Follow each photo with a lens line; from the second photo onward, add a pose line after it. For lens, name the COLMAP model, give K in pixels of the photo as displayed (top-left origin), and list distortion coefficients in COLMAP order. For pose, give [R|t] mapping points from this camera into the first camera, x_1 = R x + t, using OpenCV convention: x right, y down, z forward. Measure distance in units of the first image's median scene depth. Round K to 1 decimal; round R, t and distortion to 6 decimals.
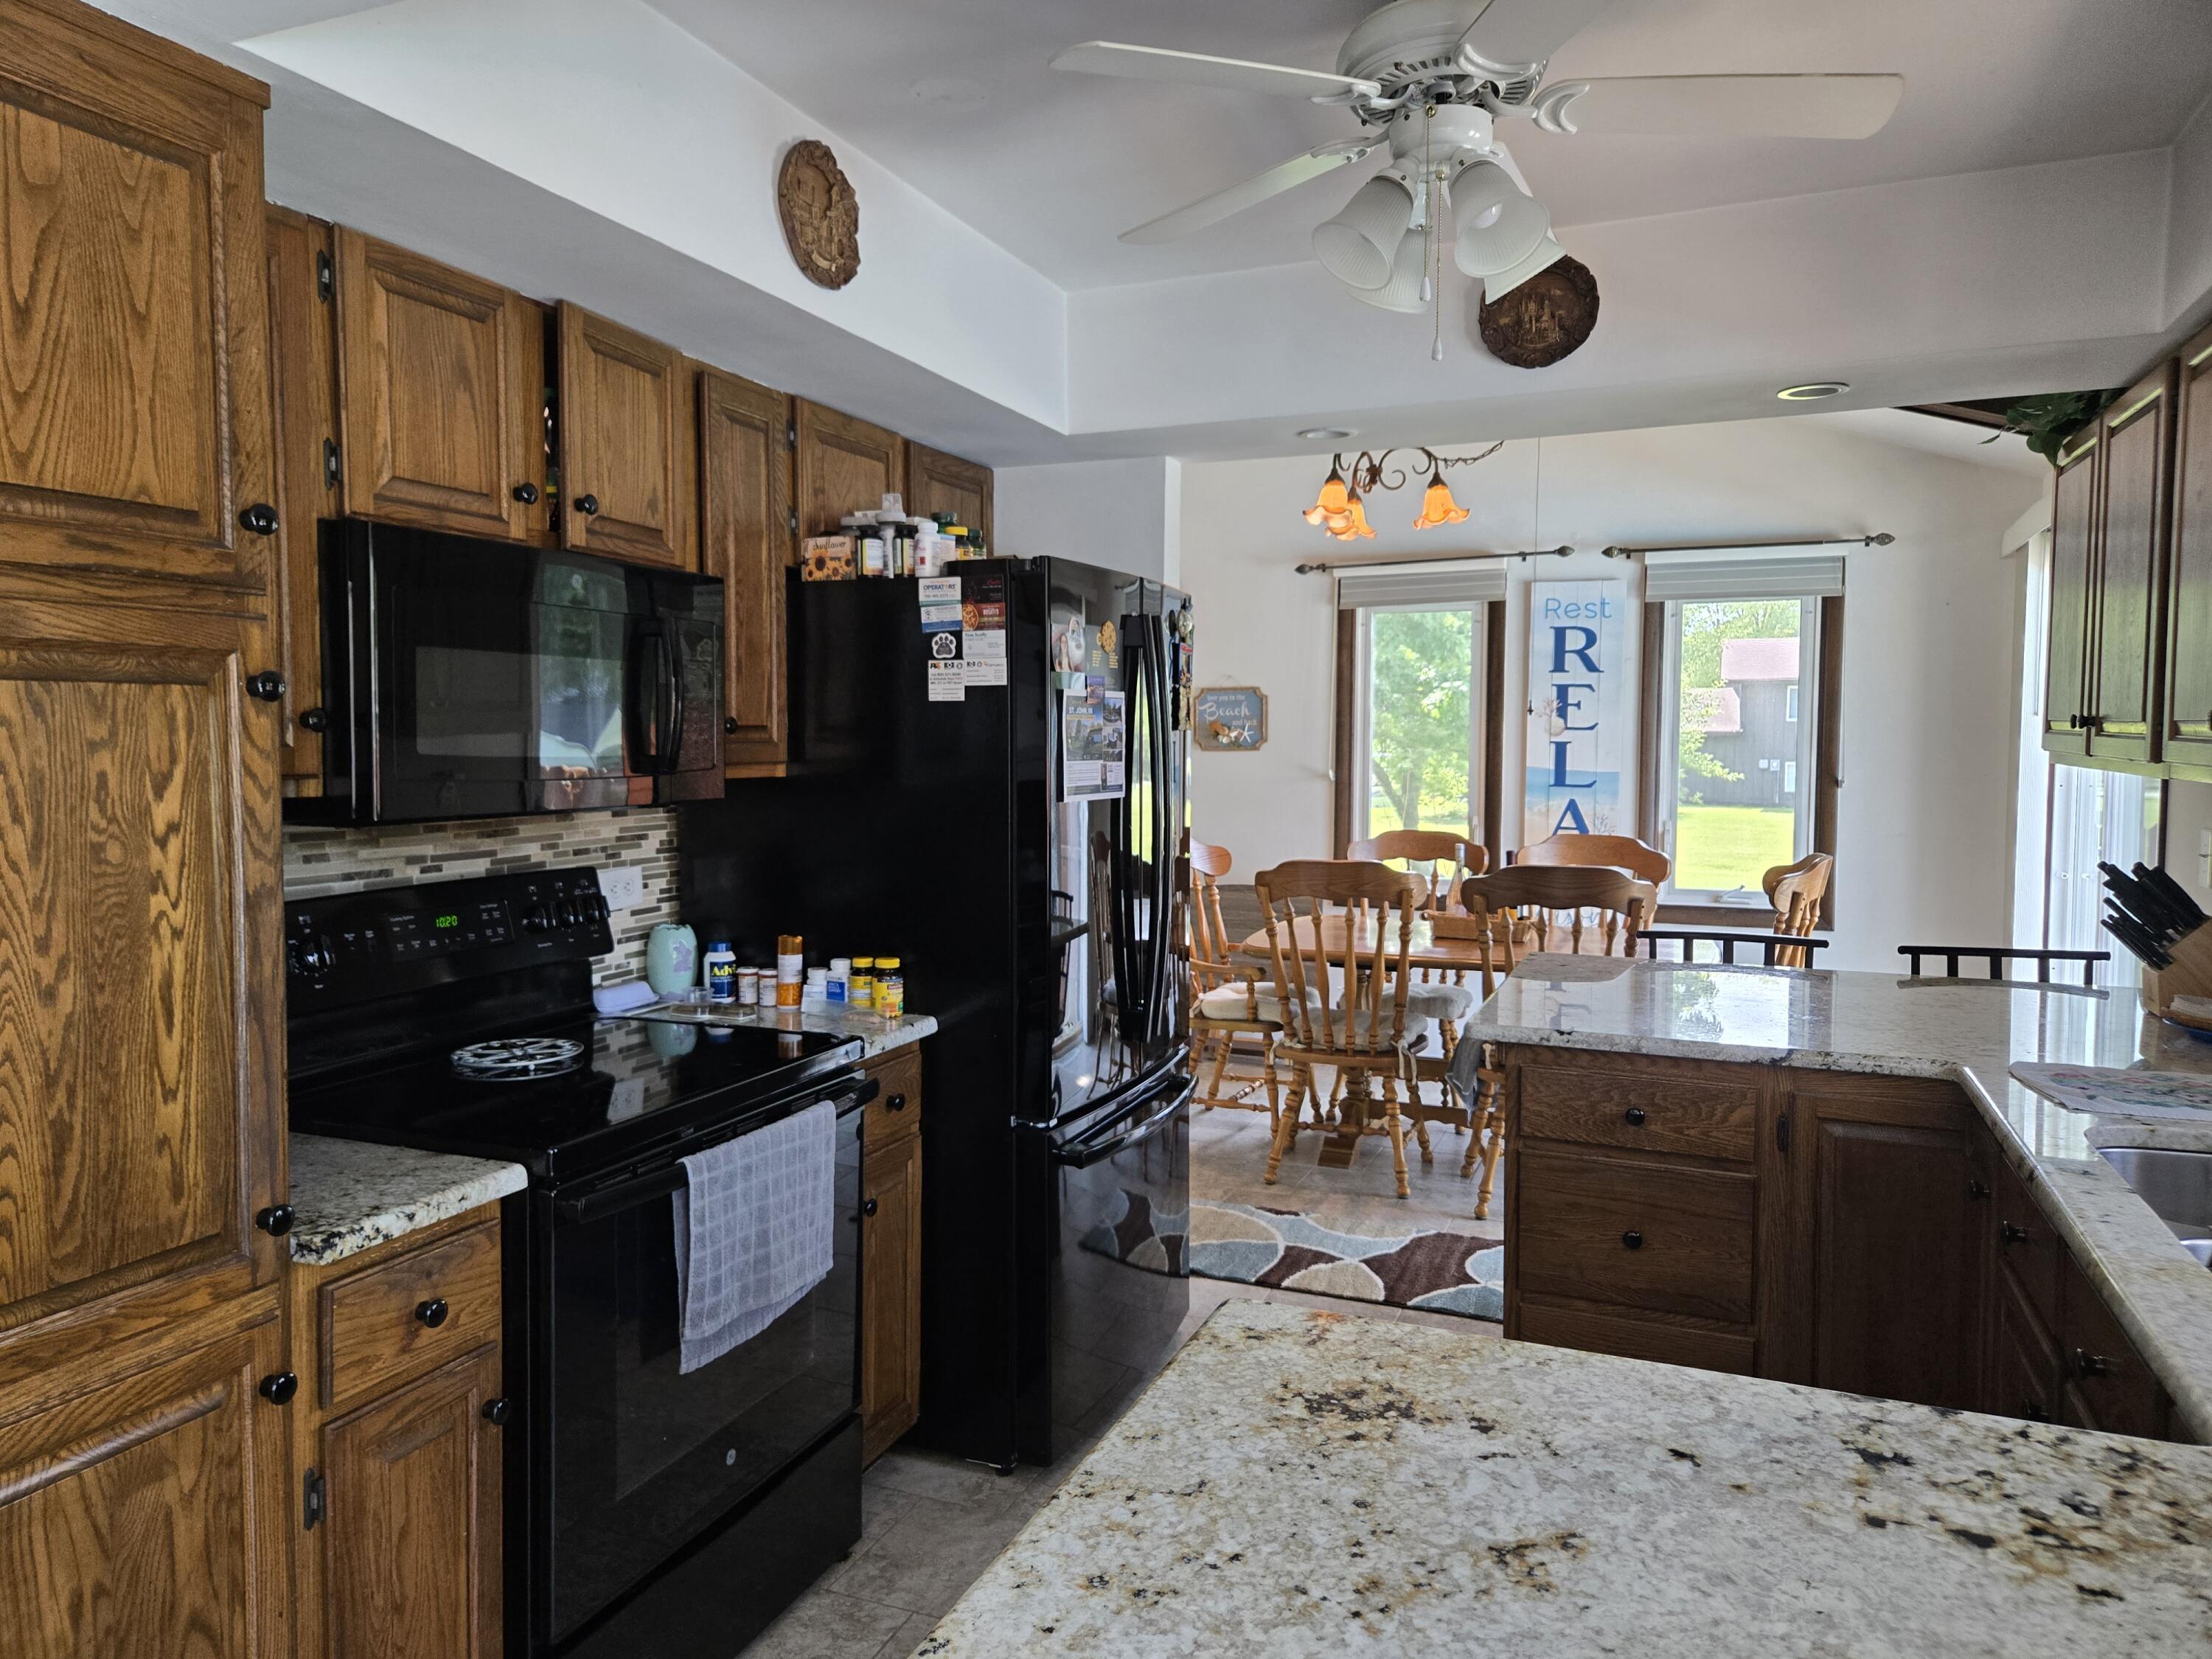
lens RADIAL K [[1483.5, 0, 1112.5], [0, 1483.5, 817.4], [0, 0, 1]] dist [0.070064, -0.047931]
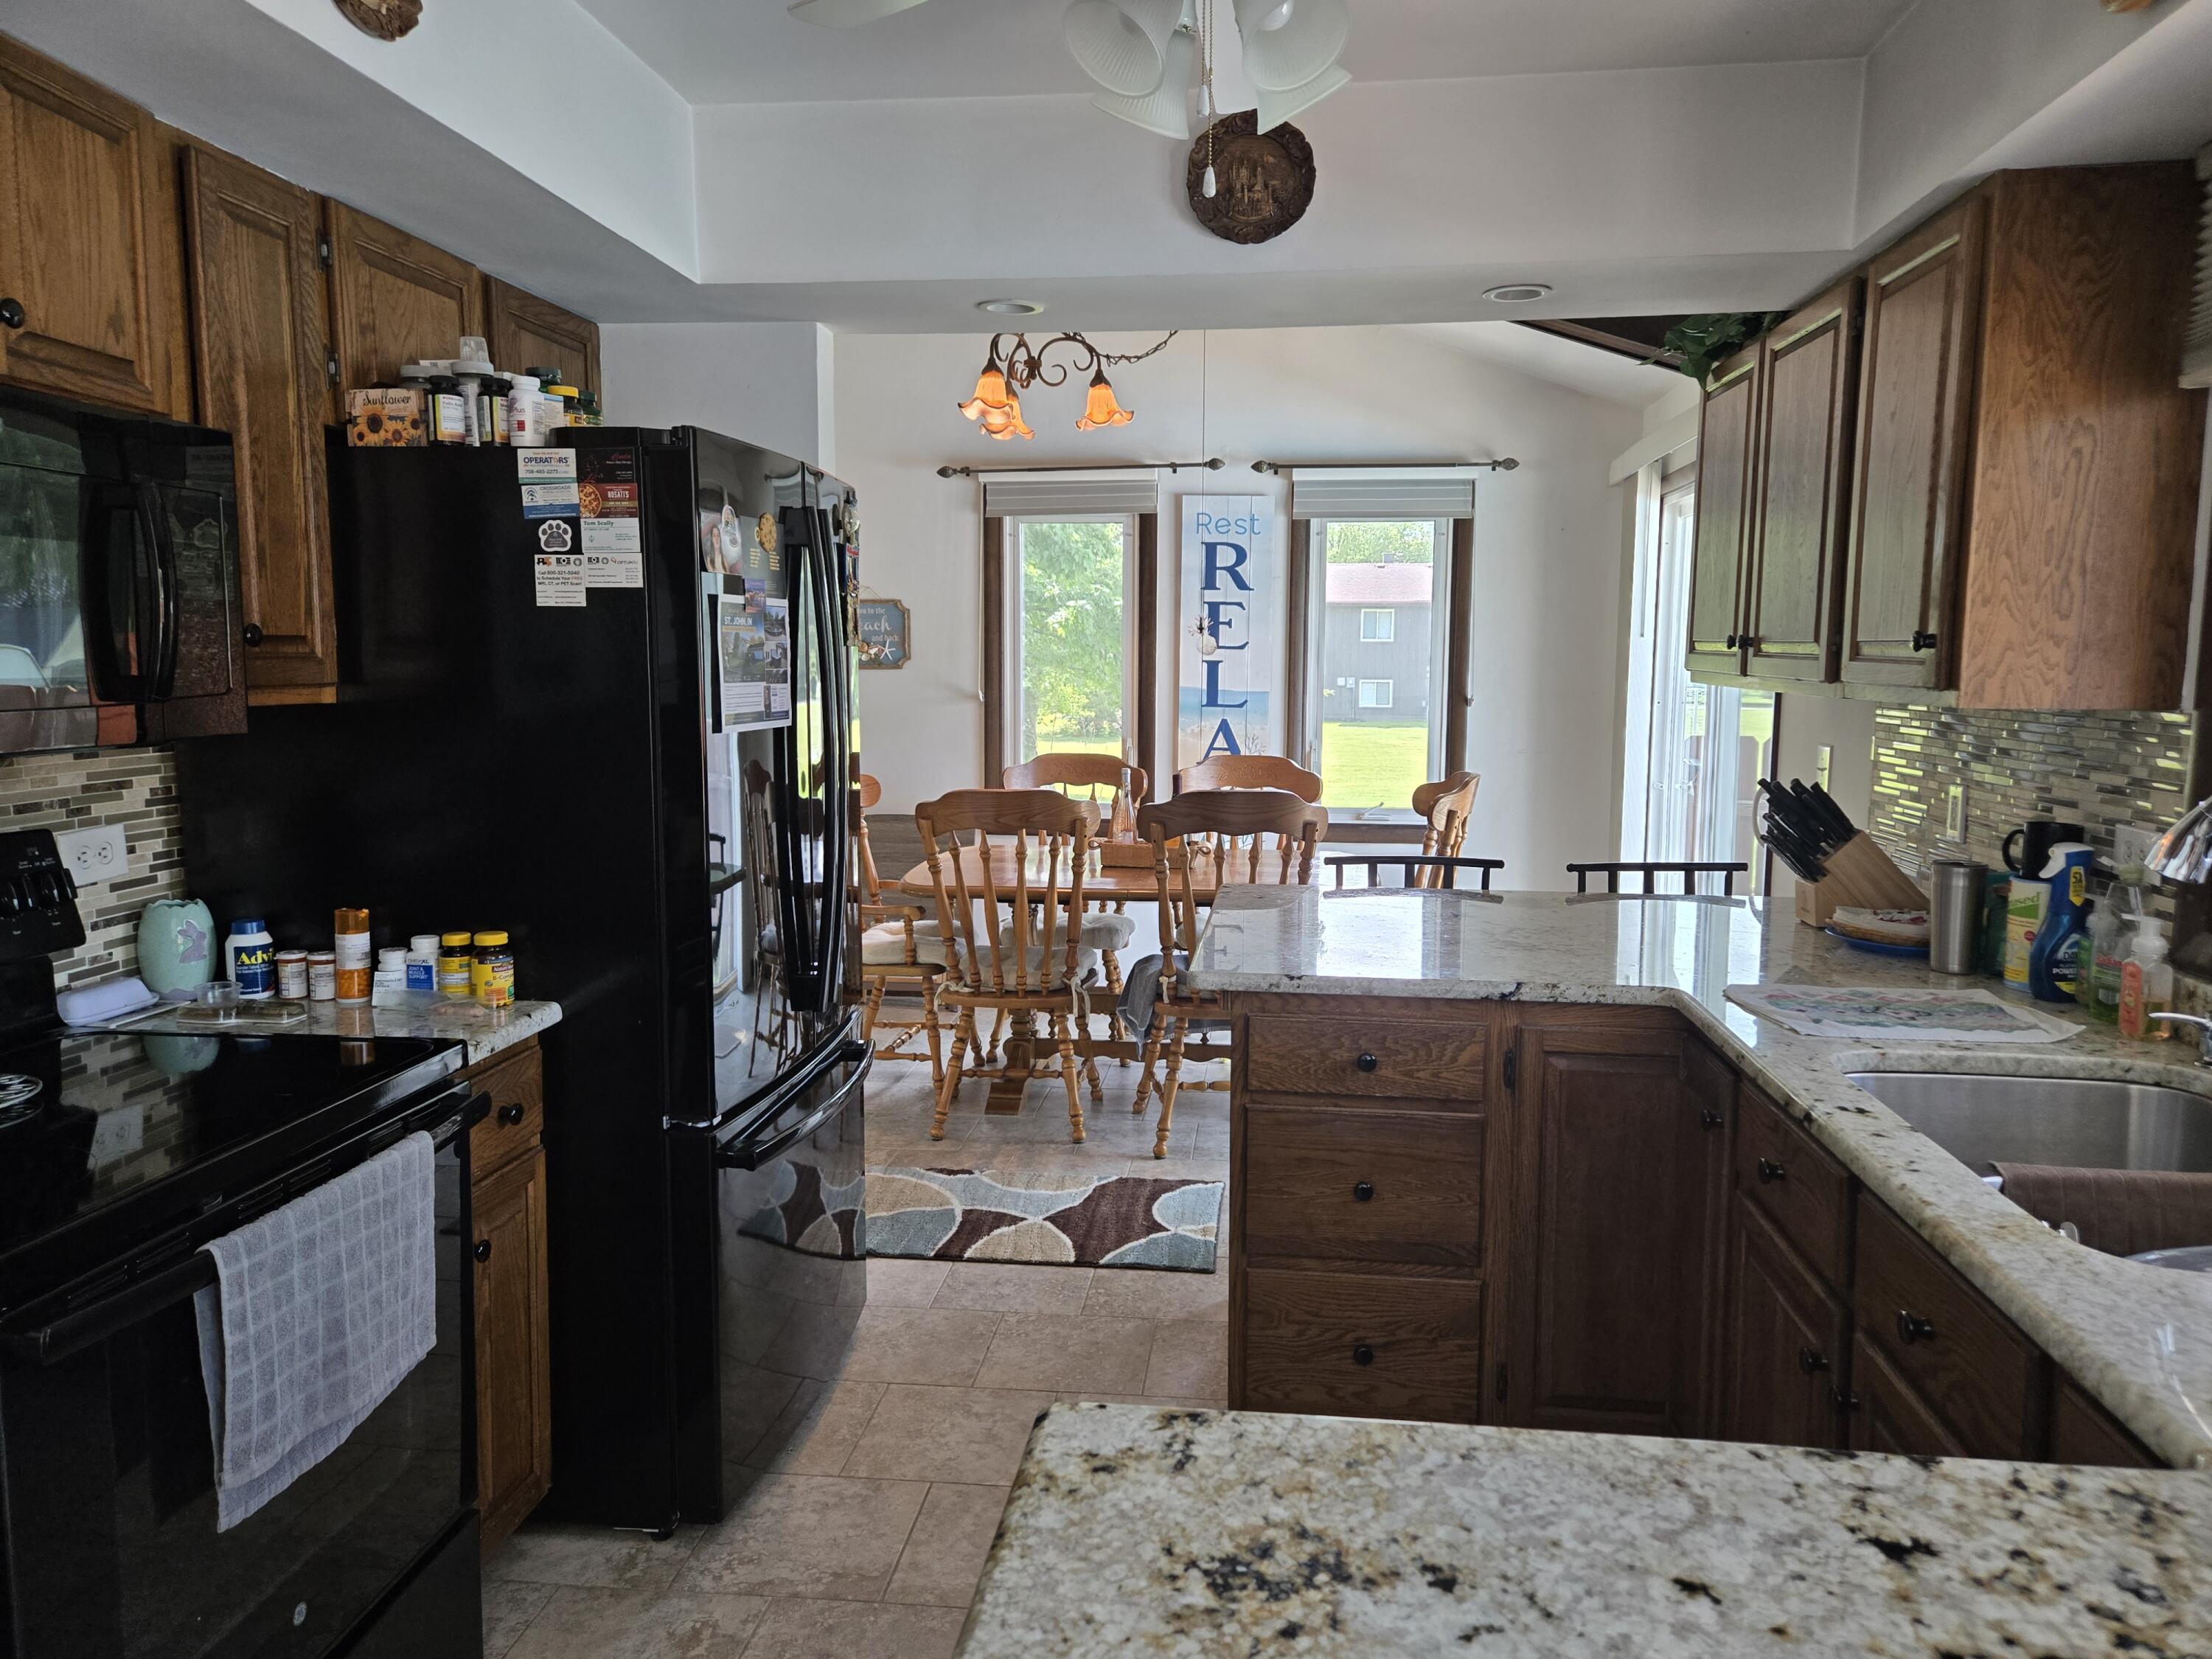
lens RADIAL K [[1494.8, 0, 1143.3], [0, 1494.8, 815.4], [0, 0, 1]] dist [0.072920, -0.057046]
pose [[0.960686, -0.026574, 0.276363, -0.037055], [0.011830, 0.998423, 0.054883, -0.007434], [-0.277386, -0.049456, 0.959485, 0.128239]]
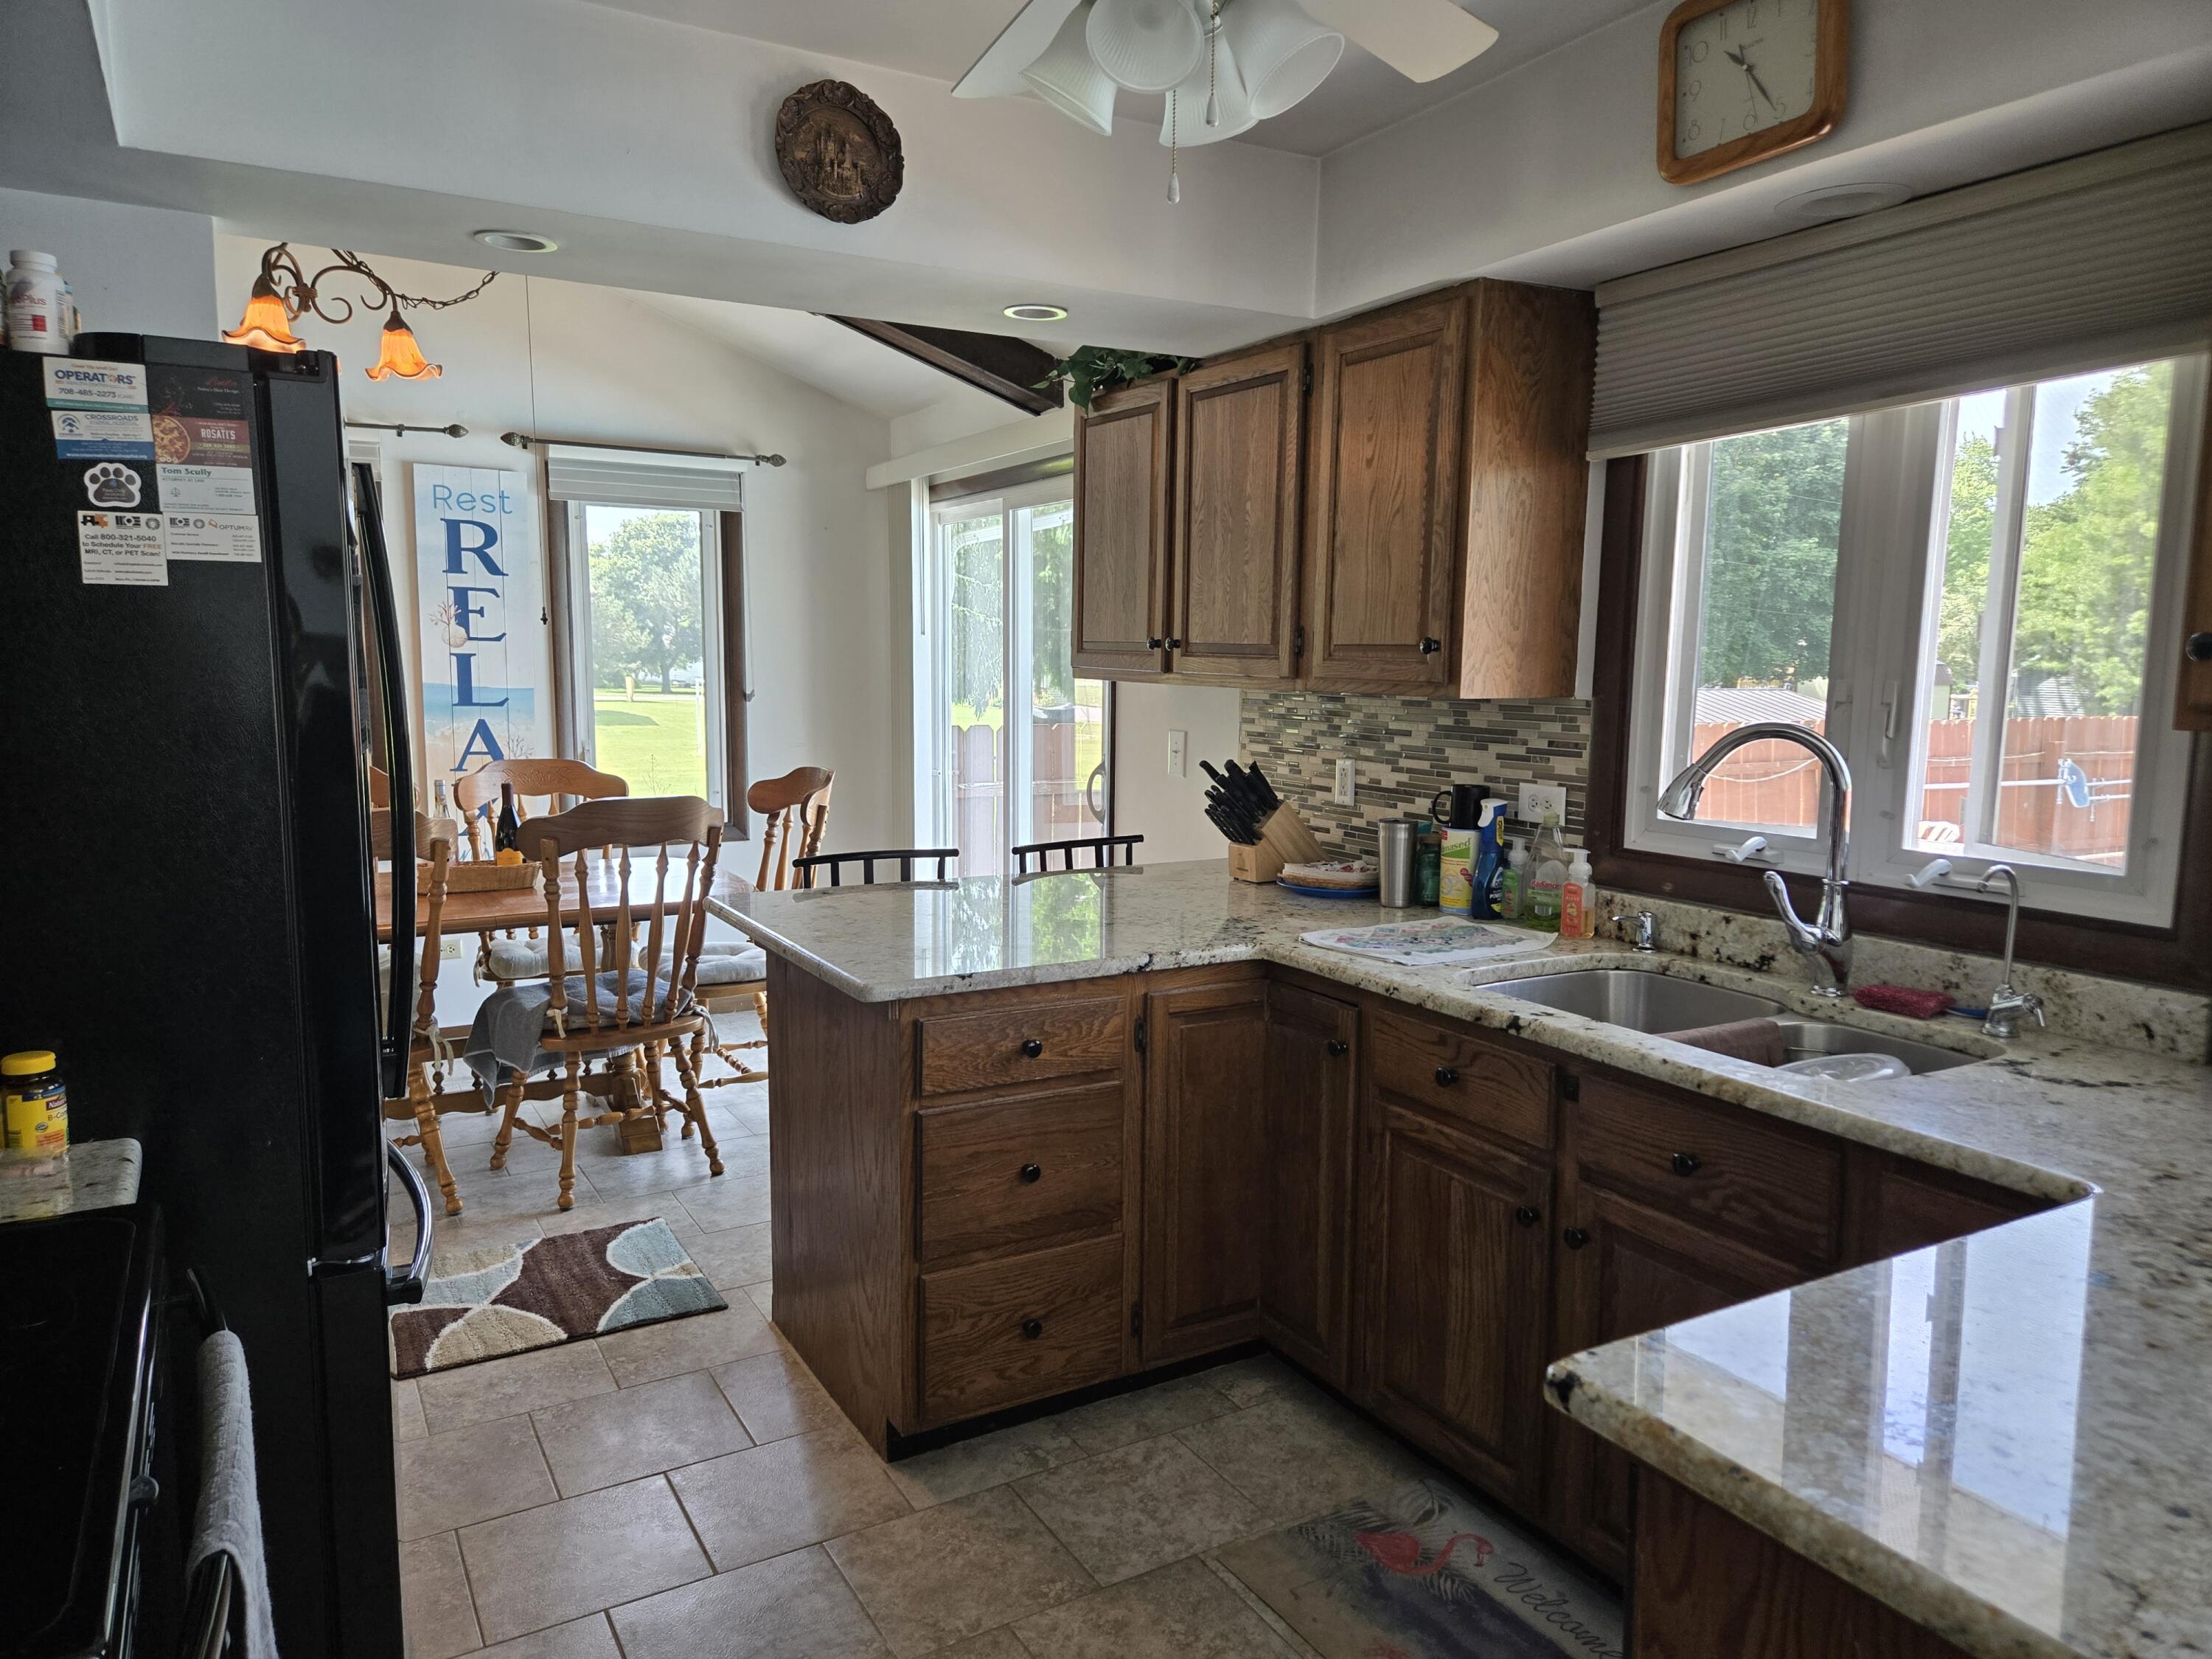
lens RADIAL K [[1476.9, 0, 1109.2], [0, 1476.9, 835.2], [0, 0, 1]] dist [0.068974, -0.053136]
pose [[0.618141, -0.093214, 0.780521, -0.318078], [0.036394, 0.995273, 0.090038, -0.020596], [-0.785225, -0.027250, 0.618611, 0.329961]]
